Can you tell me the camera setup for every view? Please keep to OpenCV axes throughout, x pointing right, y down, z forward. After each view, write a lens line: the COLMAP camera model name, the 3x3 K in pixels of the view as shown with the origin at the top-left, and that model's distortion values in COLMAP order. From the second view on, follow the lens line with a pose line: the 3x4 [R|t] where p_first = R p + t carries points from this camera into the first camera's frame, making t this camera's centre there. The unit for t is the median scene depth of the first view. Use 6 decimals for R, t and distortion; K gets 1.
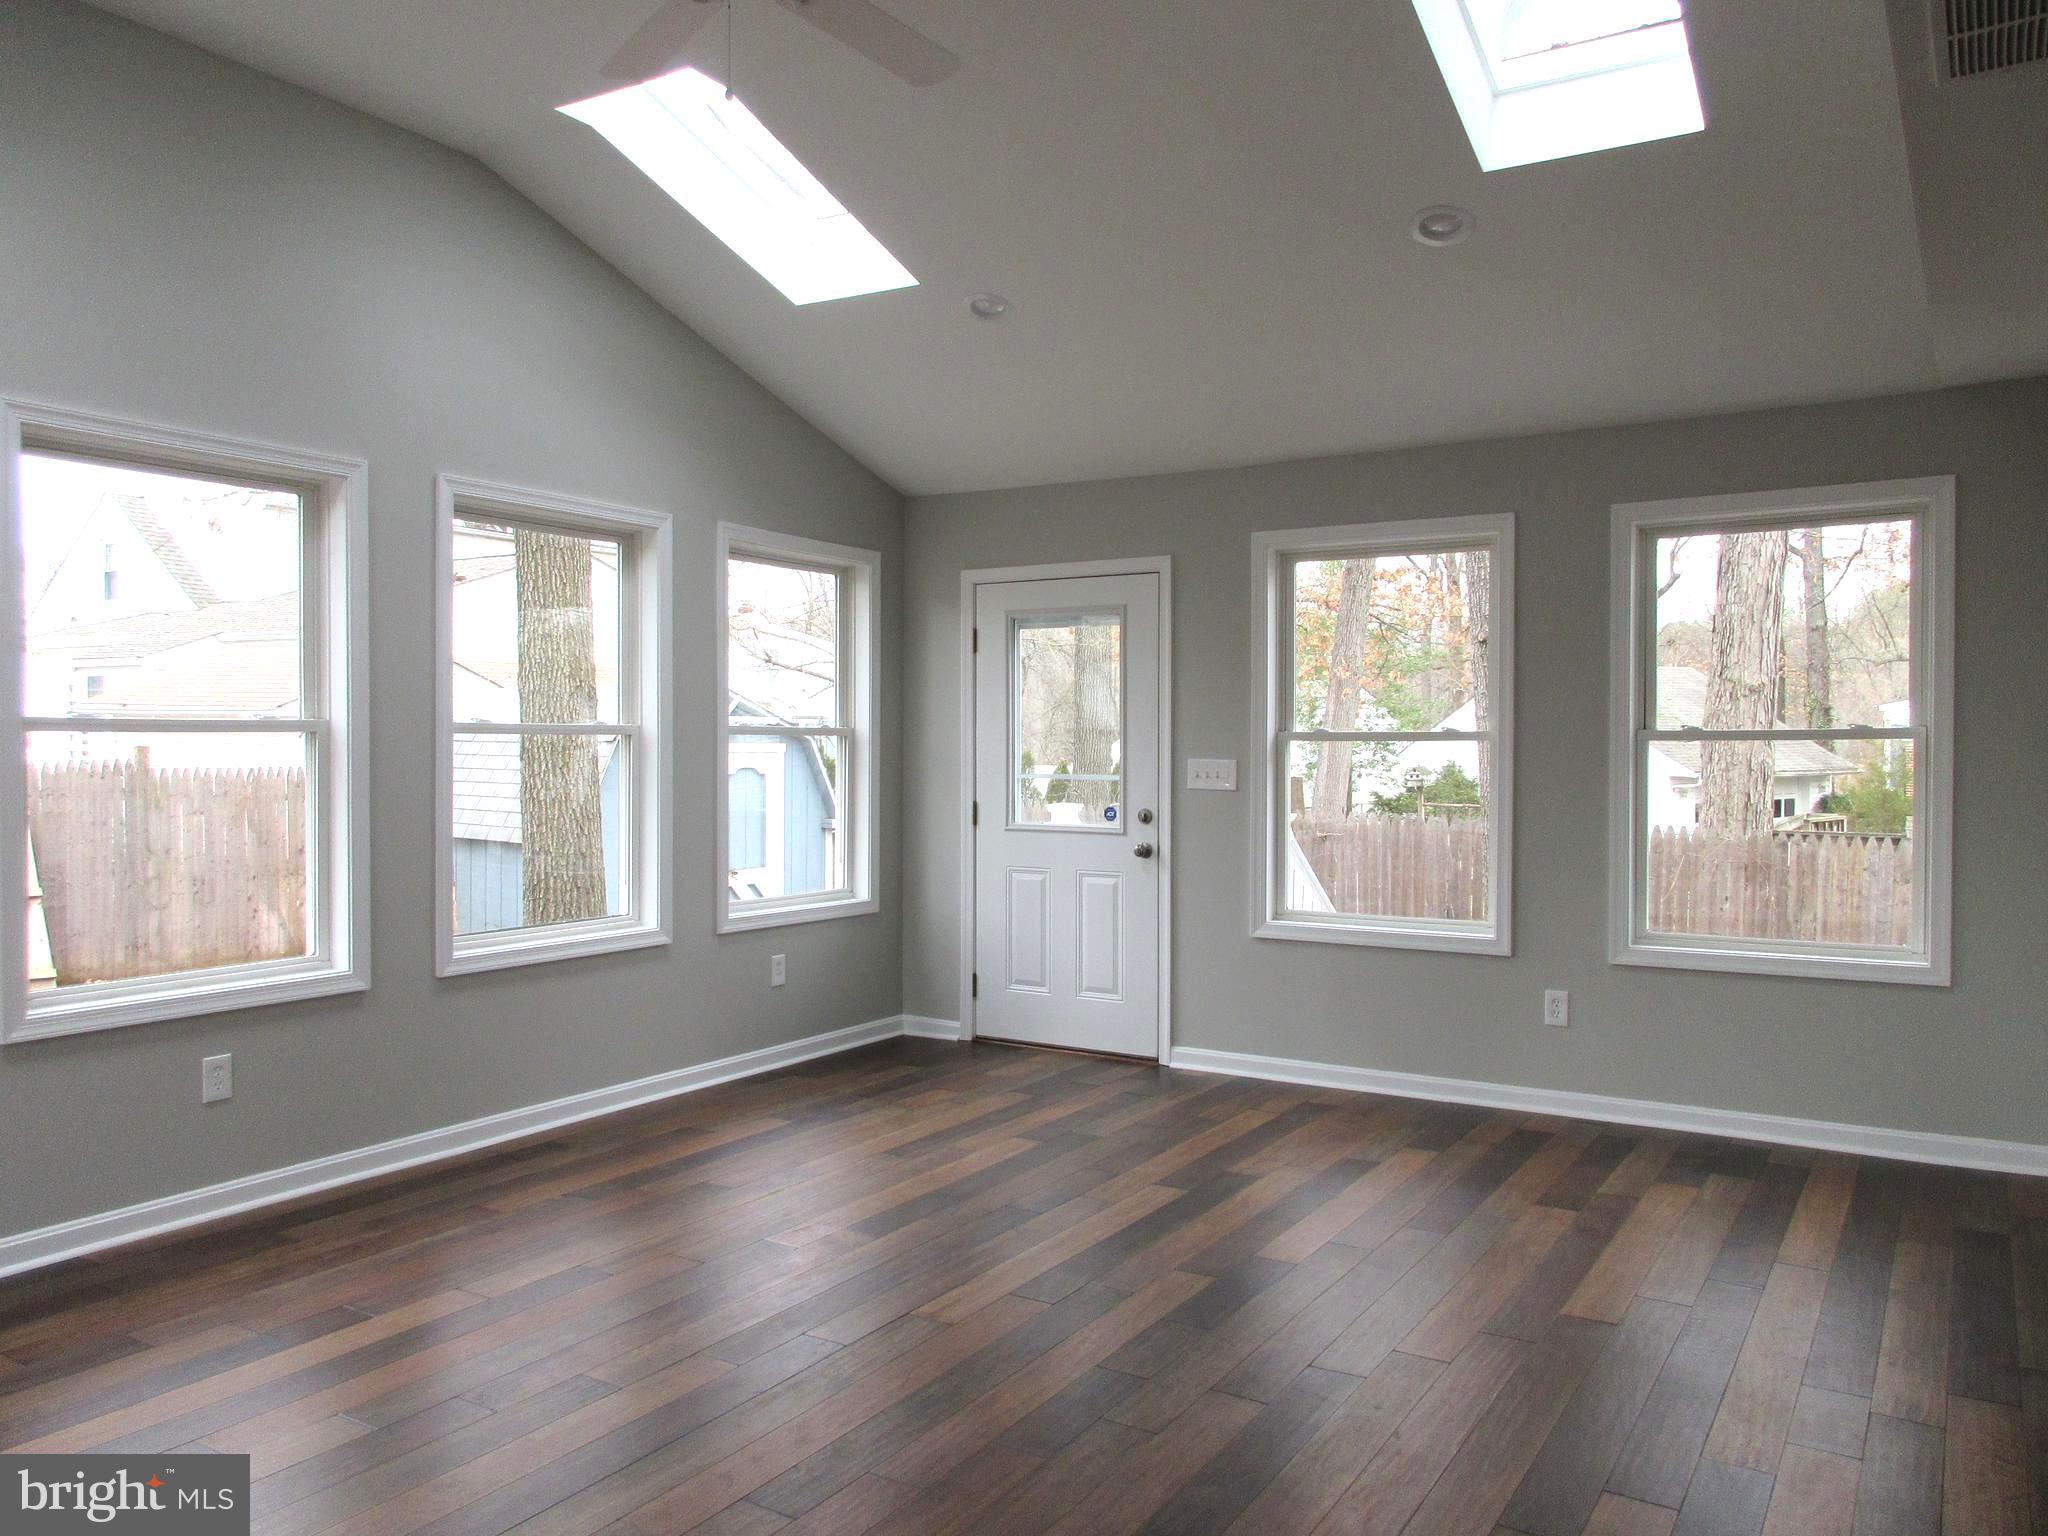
lens RADIAL K [[1540.5, 0, 1024.9], [0, 1540.5, 745.4], [0, 0, 1]] dist [-0.002514, 0.000037]
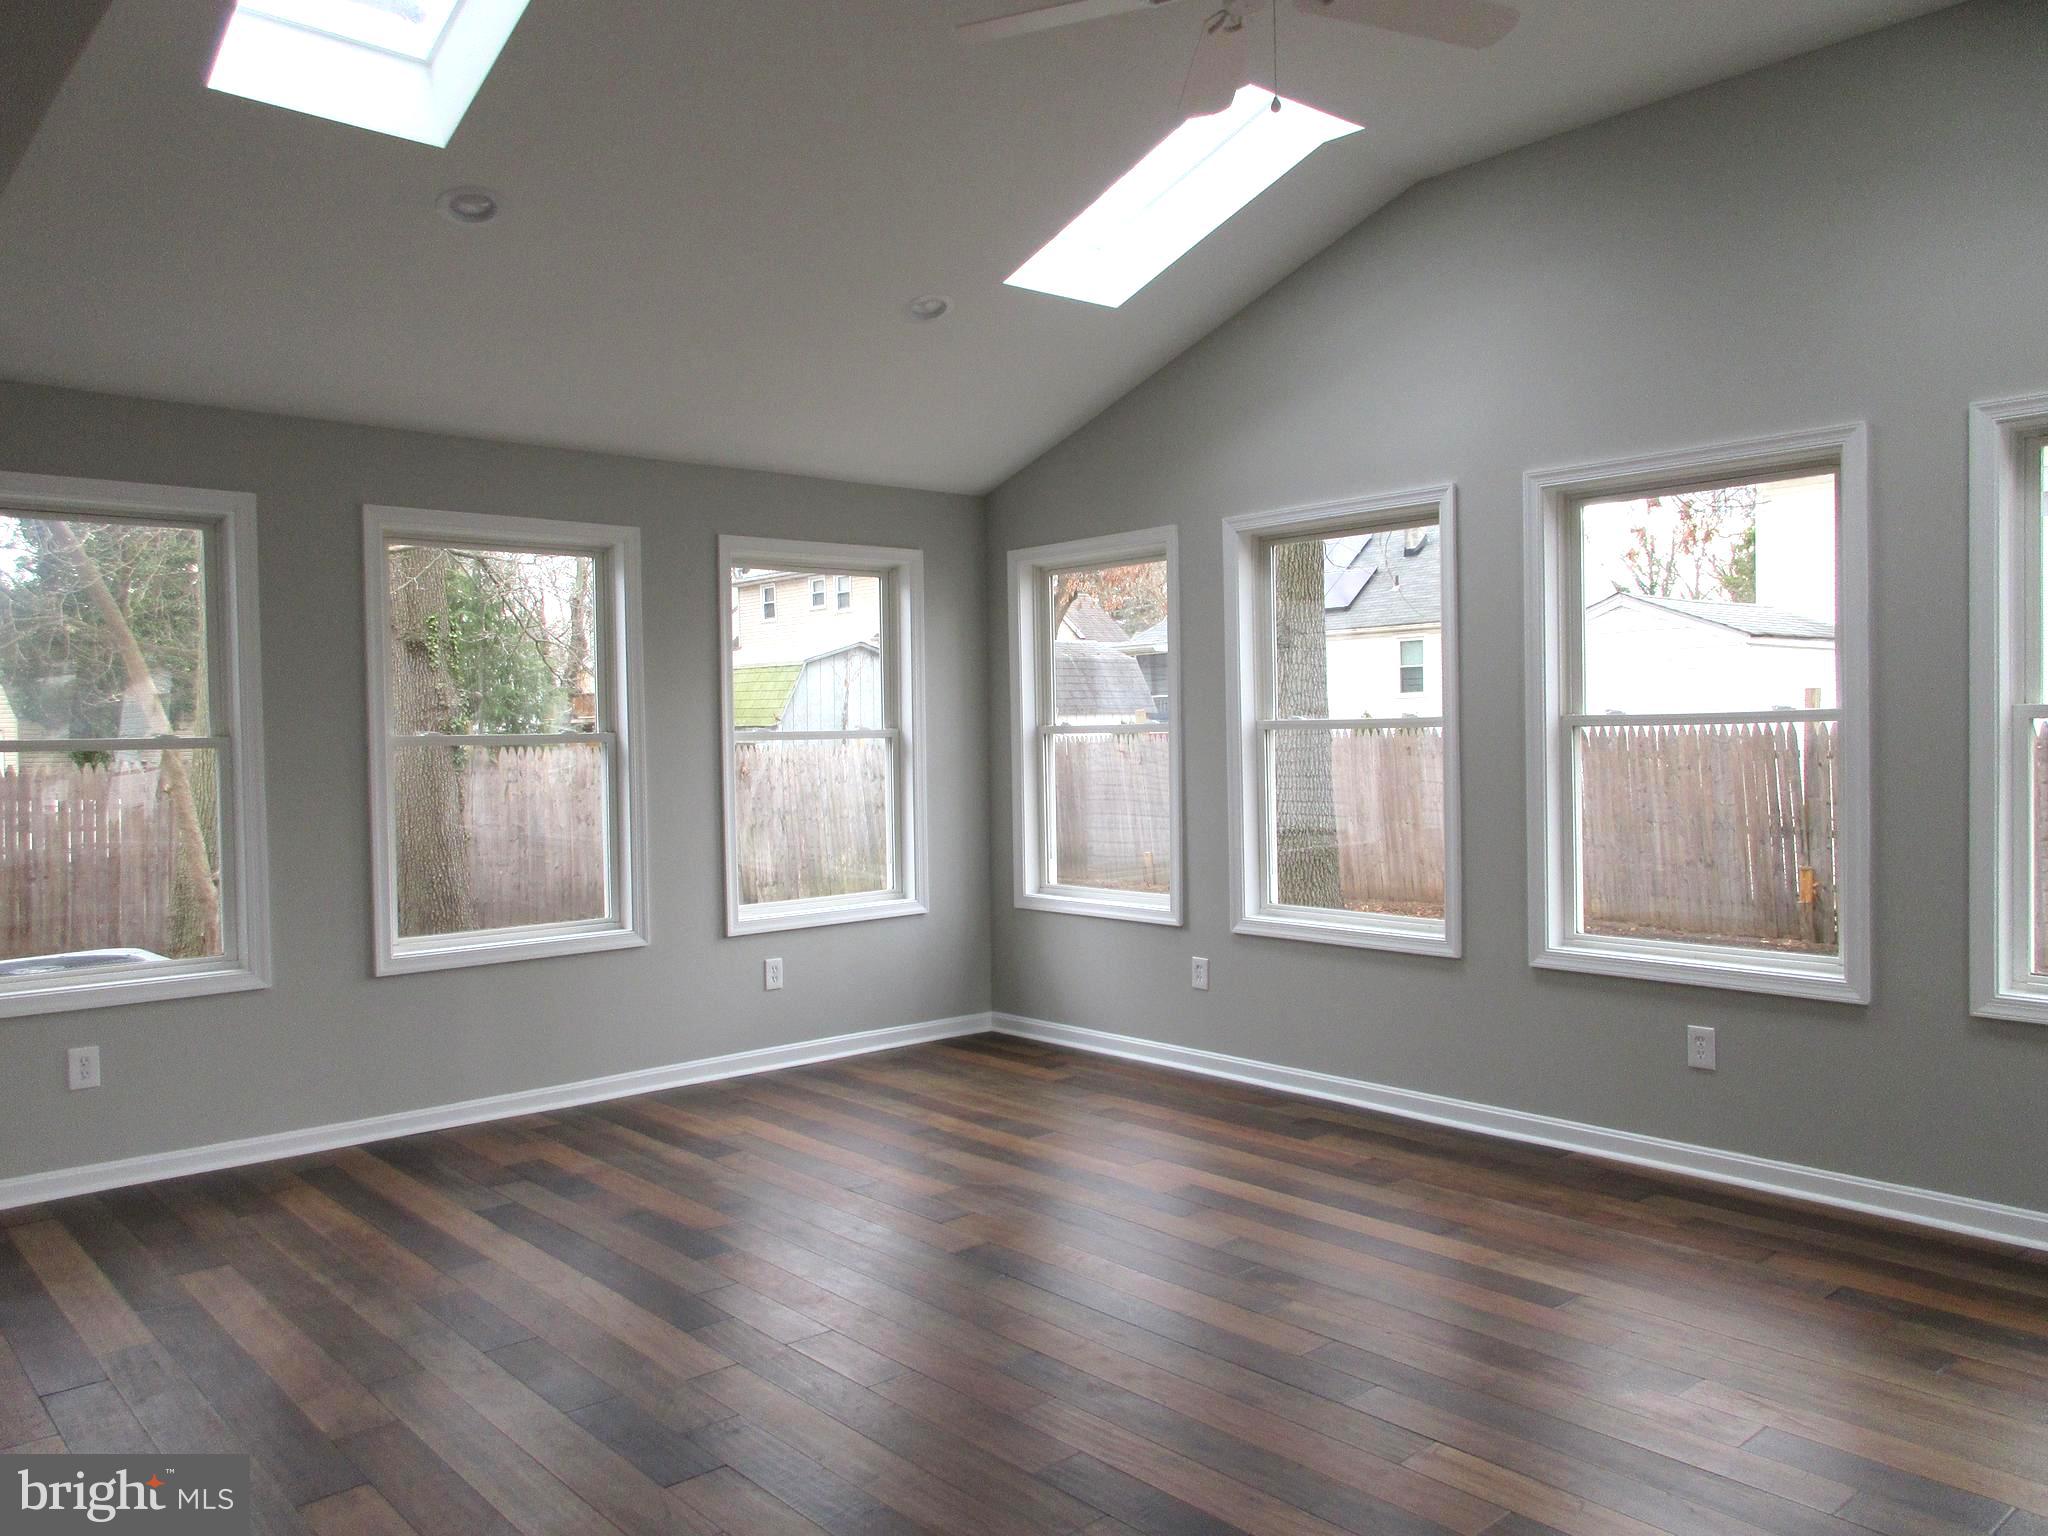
lens RADIAL K [[1518.6, 0, 1024.0], [0, 1518.6, 768.0], [0, 0, 1]] dist [-0.001200, 0.004710]
pose [[-0.288472, 0.021929, -0.957237, 0.647069], [0.006507, 0.999760, 0.020943, -0.003404], [0.957466, -0.000187, -0.288545, 0.894533]]
